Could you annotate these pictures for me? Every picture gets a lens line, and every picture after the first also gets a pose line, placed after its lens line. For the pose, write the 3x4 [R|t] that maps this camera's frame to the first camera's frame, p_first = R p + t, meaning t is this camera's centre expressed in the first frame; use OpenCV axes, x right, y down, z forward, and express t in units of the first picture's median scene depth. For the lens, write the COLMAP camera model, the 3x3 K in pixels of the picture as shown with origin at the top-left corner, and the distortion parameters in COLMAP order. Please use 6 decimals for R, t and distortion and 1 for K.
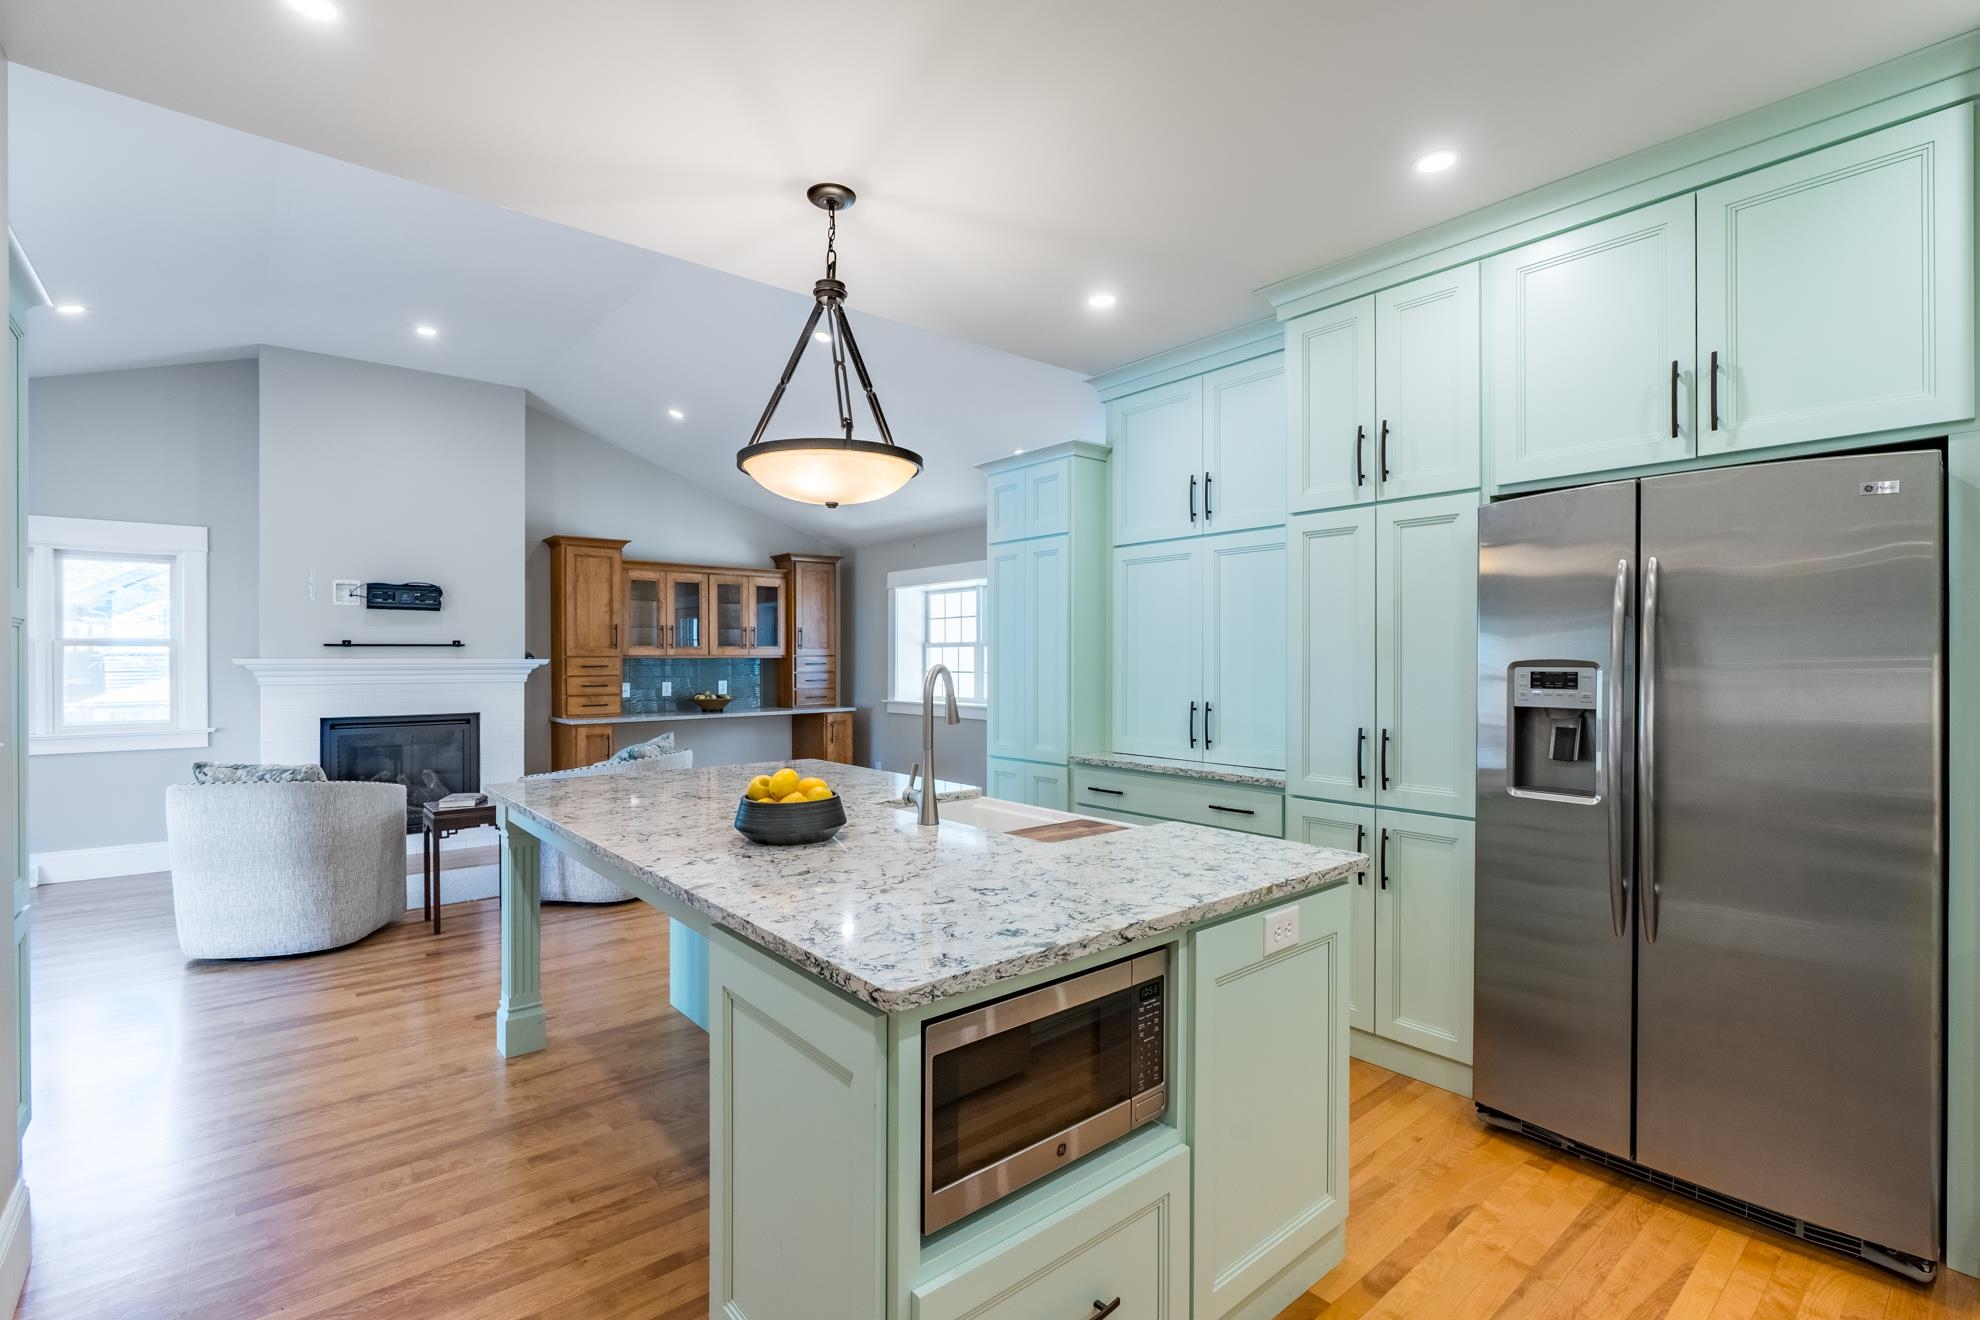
lens RADIAL K [[906.1, 0, 988.7], [0, 906.1, 660.6], [0, 0, 1]] dist [-0.014304, 0.000415]
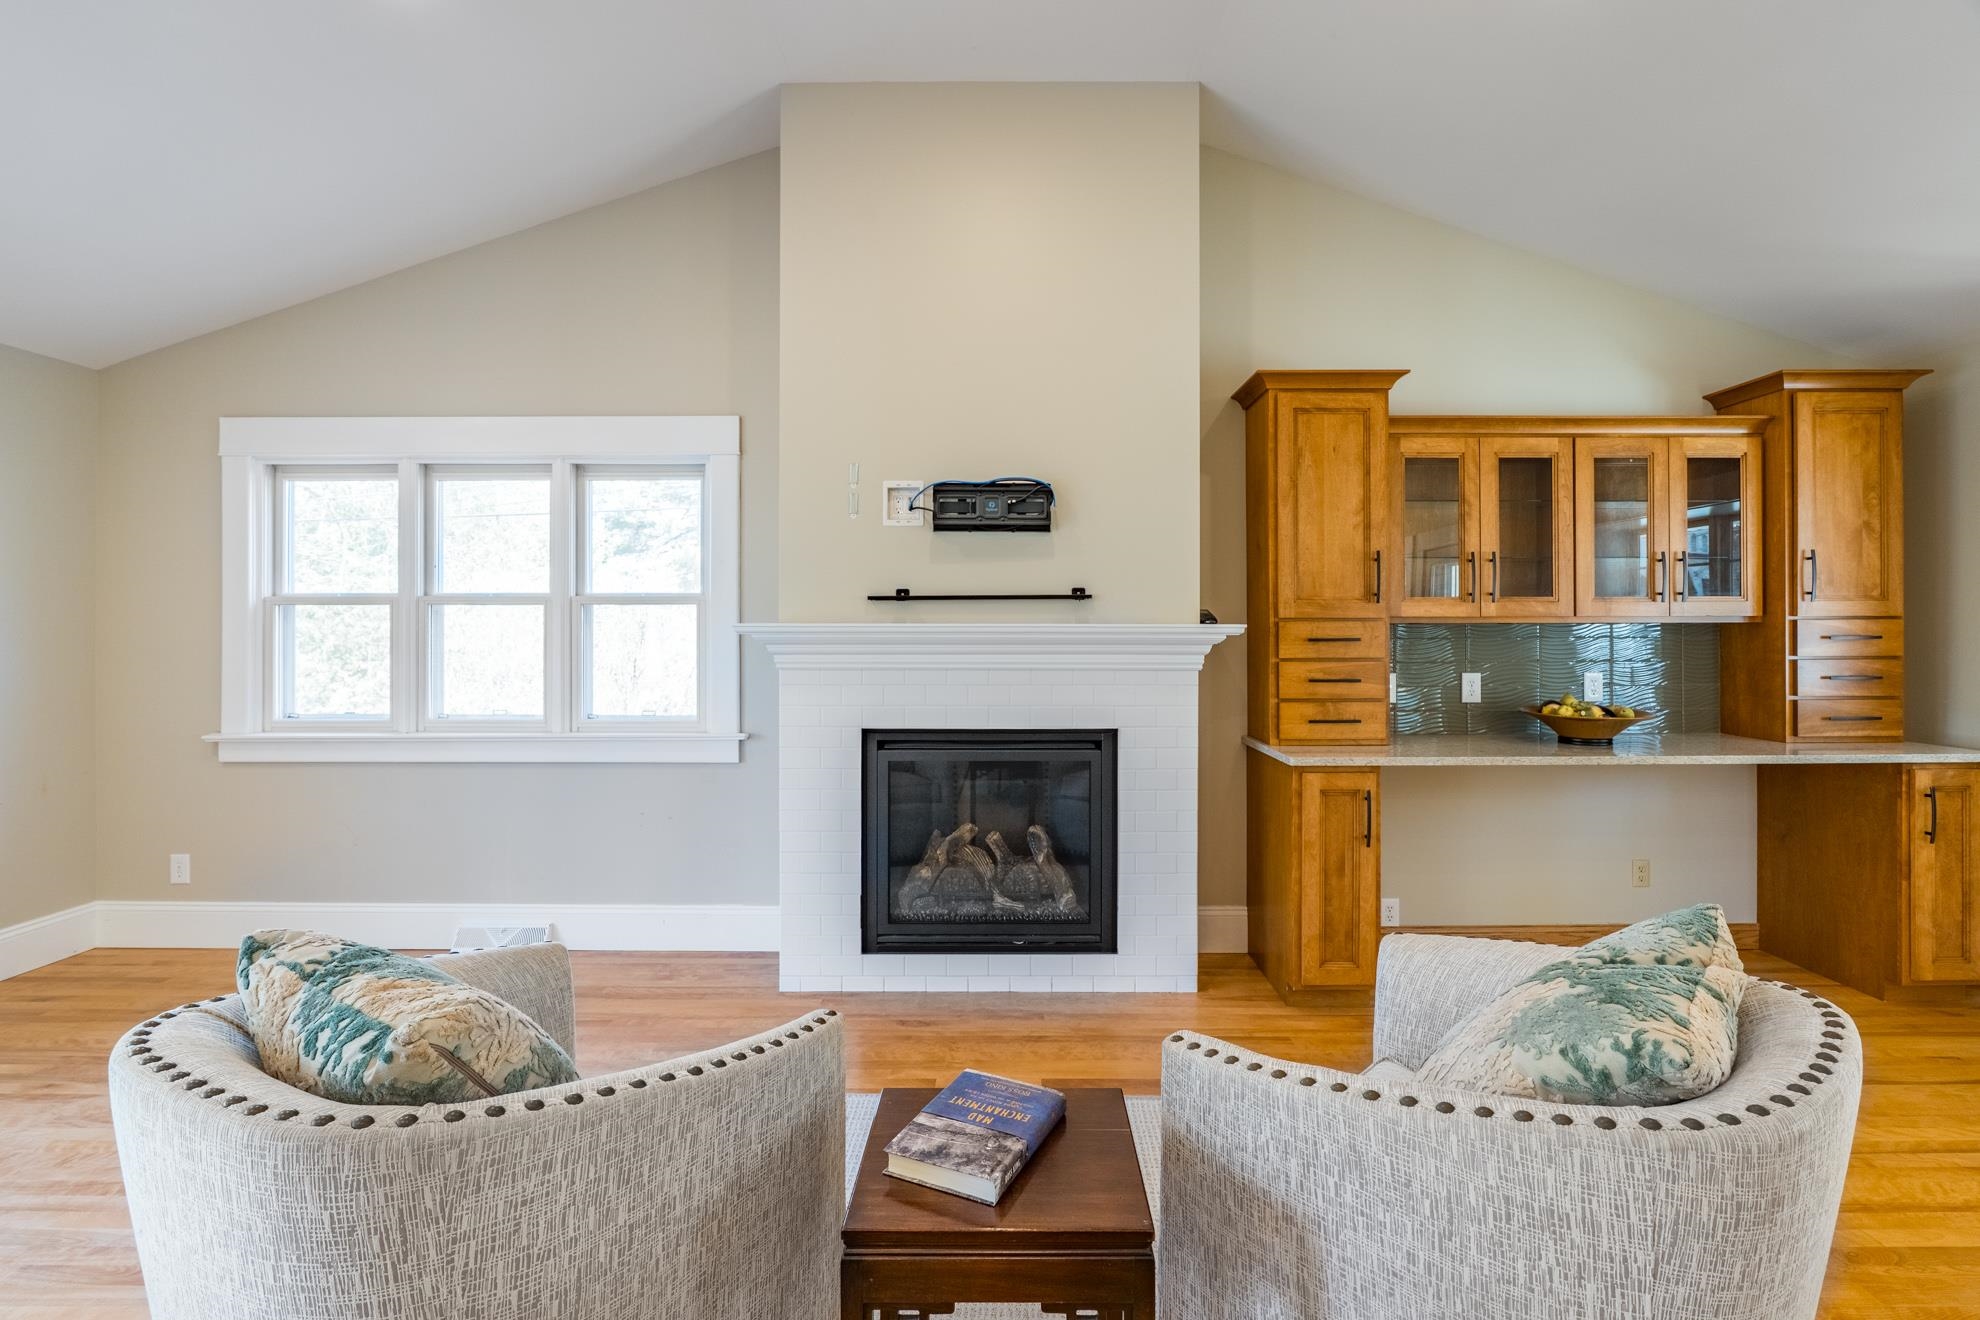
lens RADIAL K [[906.1, 0, 993.7], [0, 906.1, 624.8], [0, 0, 1]] dist [-0.014304, 0.000415]
pose [[0.762770, -0.001730, -0.646668, -0.262037], [-0.003497, 0.999971, -0.006800, 0.002393], [0.646661, 0.007449, 0.762742, 0.515309]]
